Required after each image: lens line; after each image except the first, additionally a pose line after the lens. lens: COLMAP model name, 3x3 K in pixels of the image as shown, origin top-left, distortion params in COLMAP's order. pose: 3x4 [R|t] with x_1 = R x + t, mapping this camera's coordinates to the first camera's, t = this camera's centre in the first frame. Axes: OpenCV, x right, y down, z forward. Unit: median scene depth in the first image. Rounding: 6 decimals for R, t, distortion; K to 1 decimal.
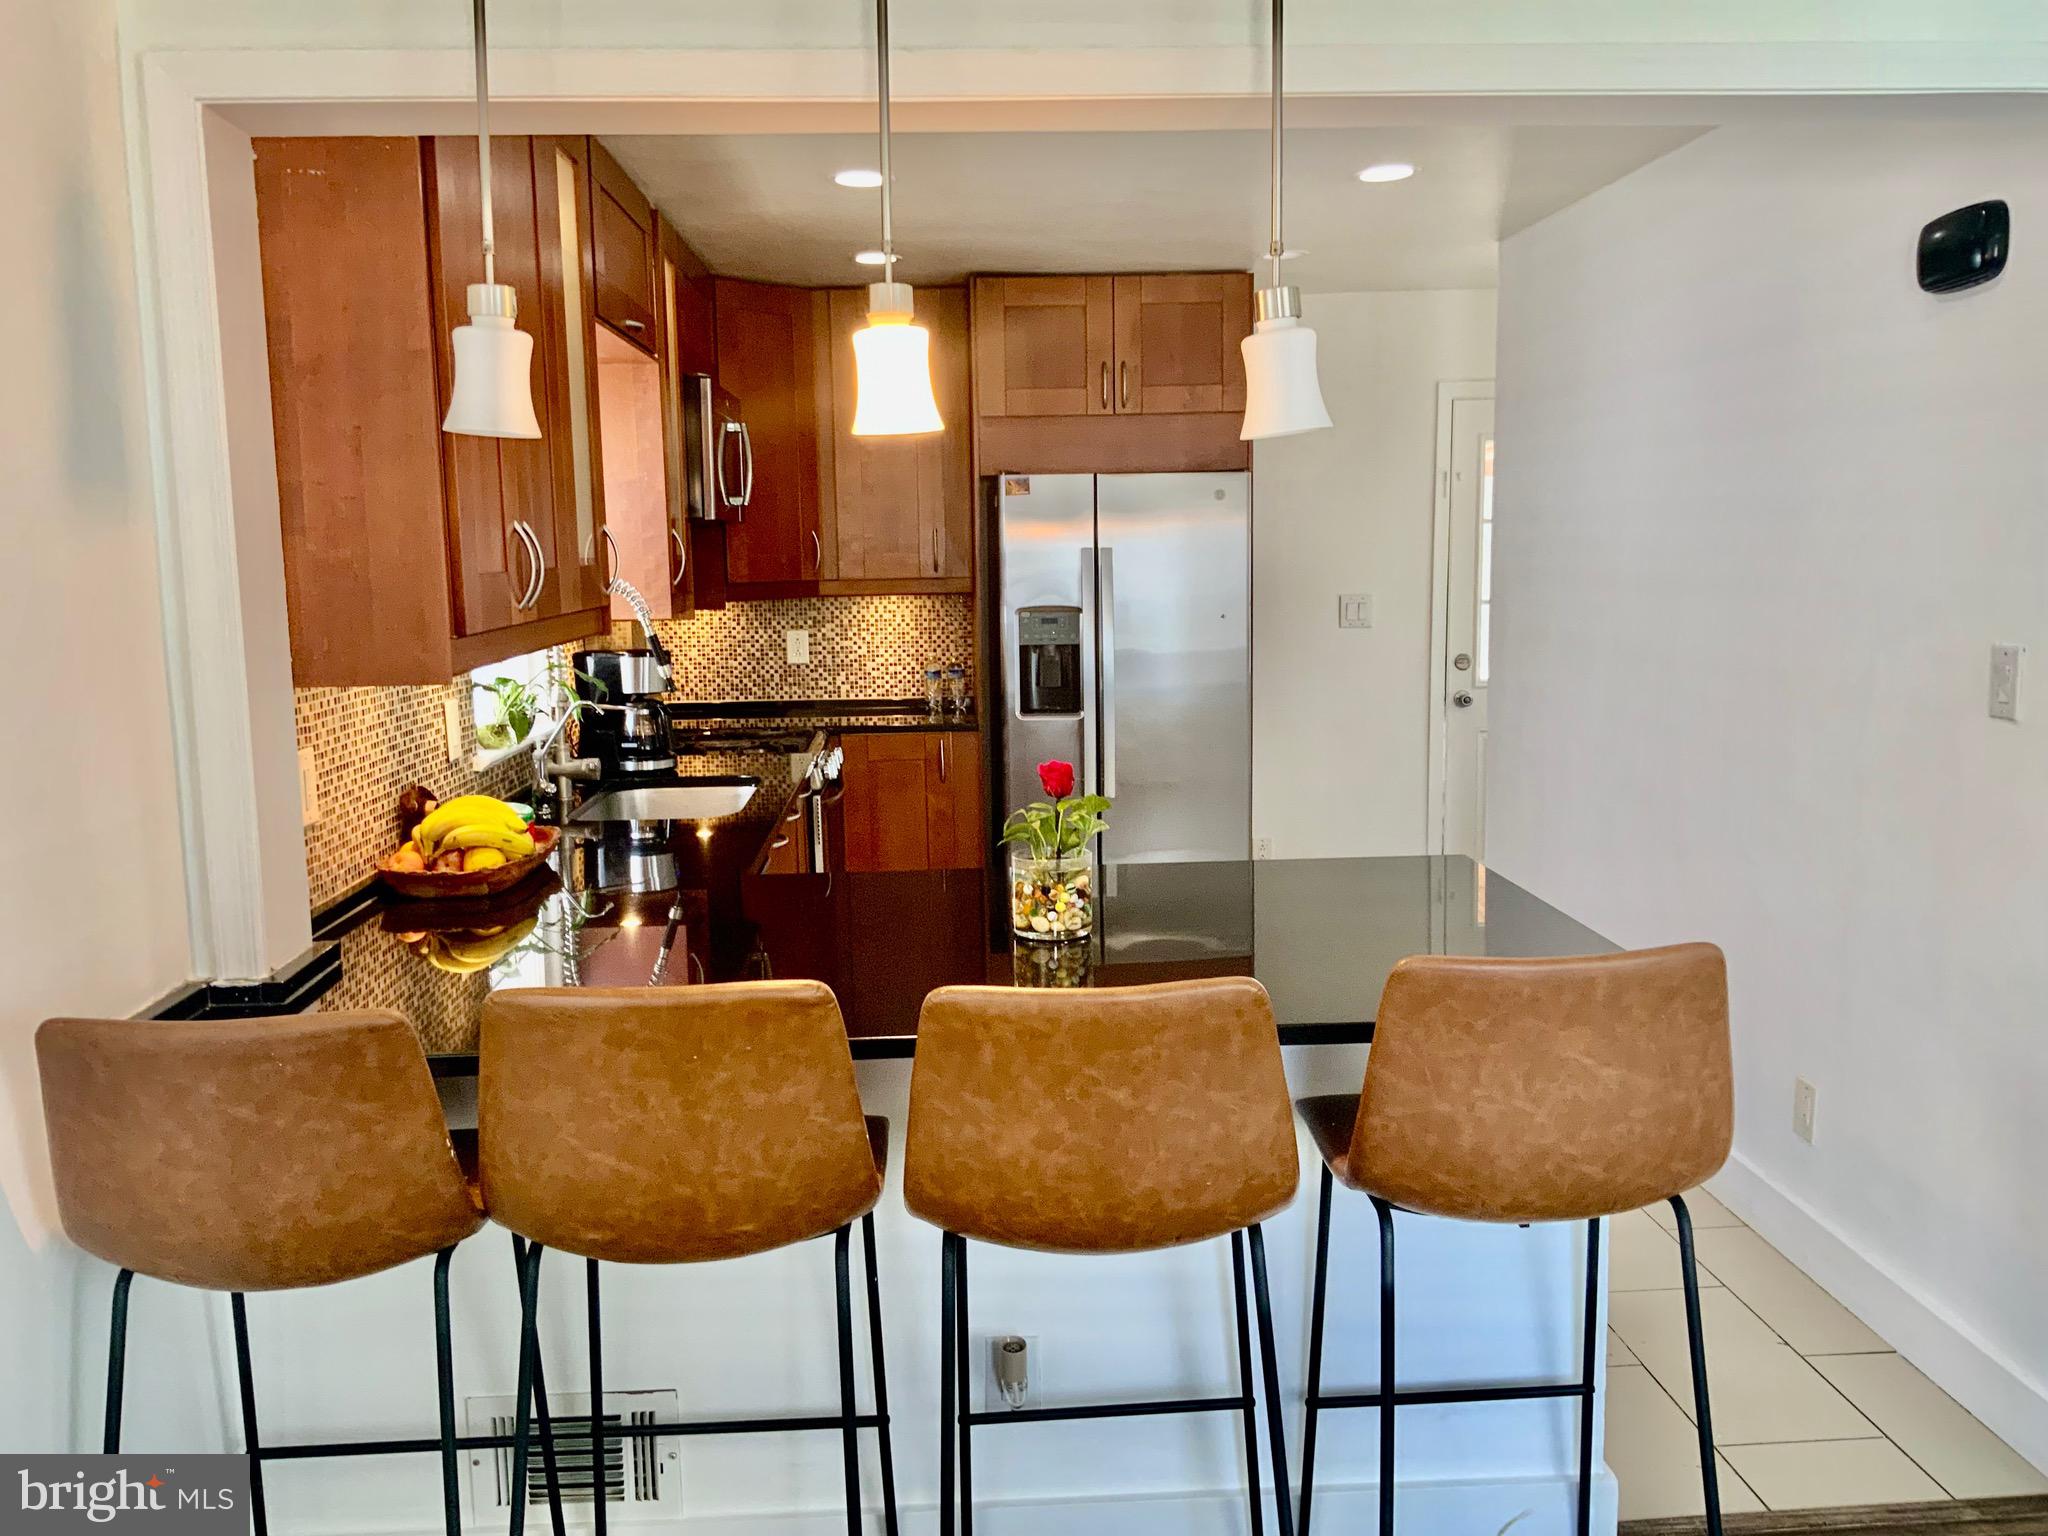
lens RADIAL K [[1692.9, 0, 1015.4], [0, 1692.9, 761.1], [0, 0, 1]] dist [0.115725, -0.225436]
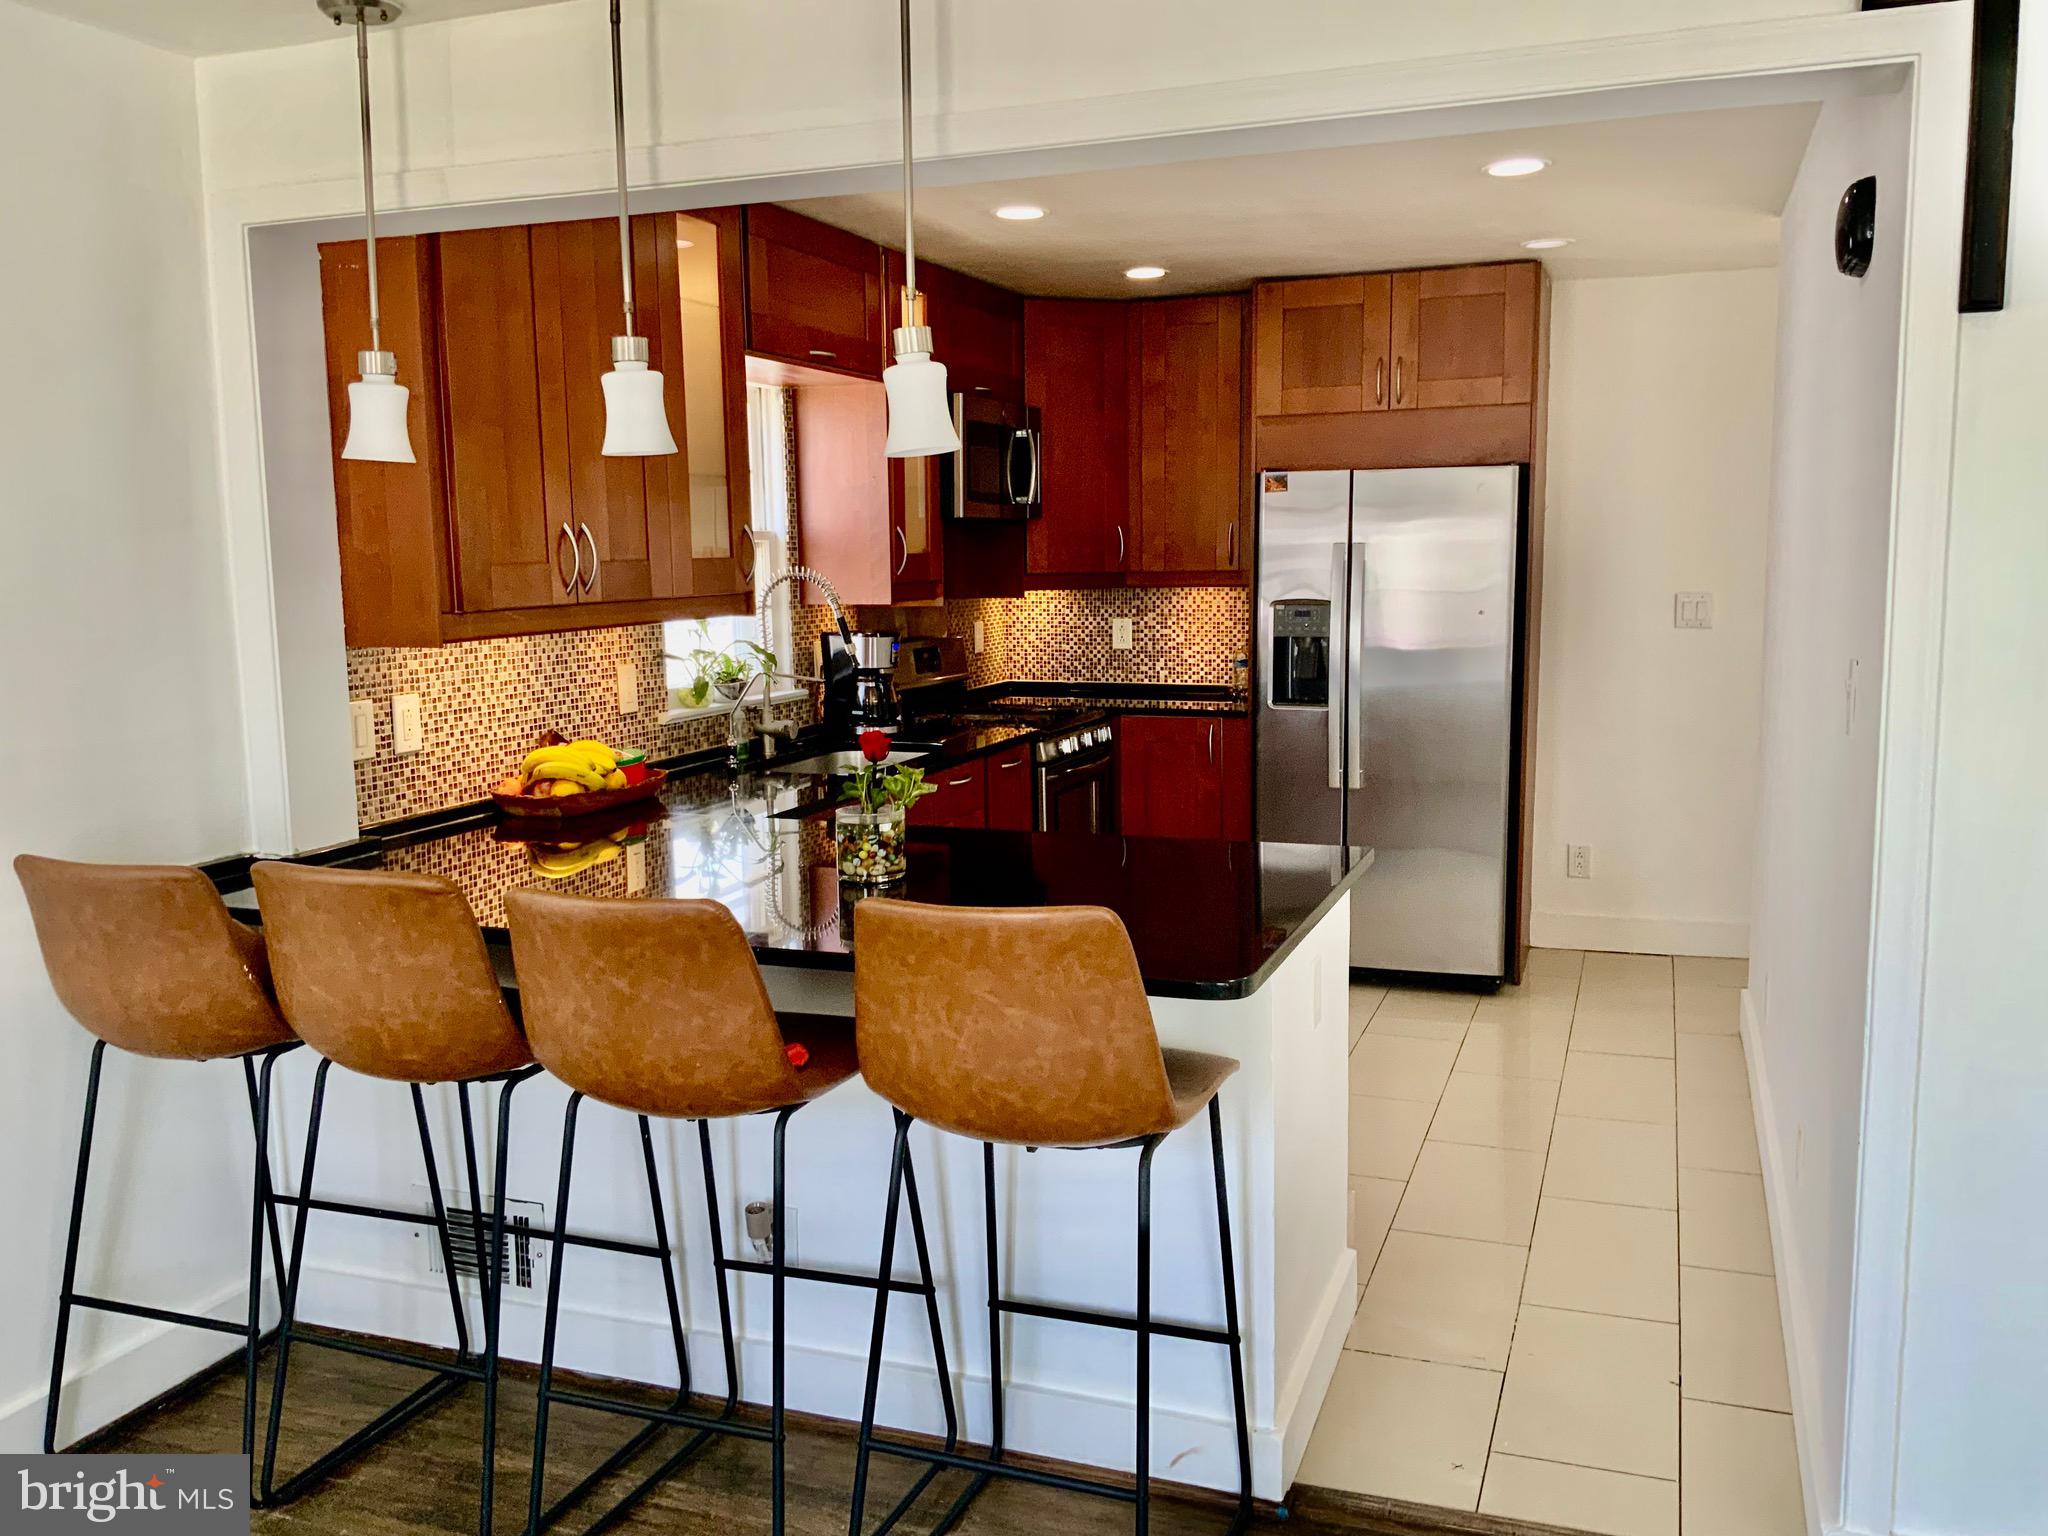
lens RADIAL K [[1688.1, 0, 1024.0], [0, 1688.1, 768.0], [0, 0, 1]] dist [0.115835, -0.225751]
pose [[0.917309, 0.058370, -0.393875, 0.493797], [-0.054235, 0.998294, 0.021631, -0.003944], [0.394465, 0.001519, 0.918910, -0.023163]]
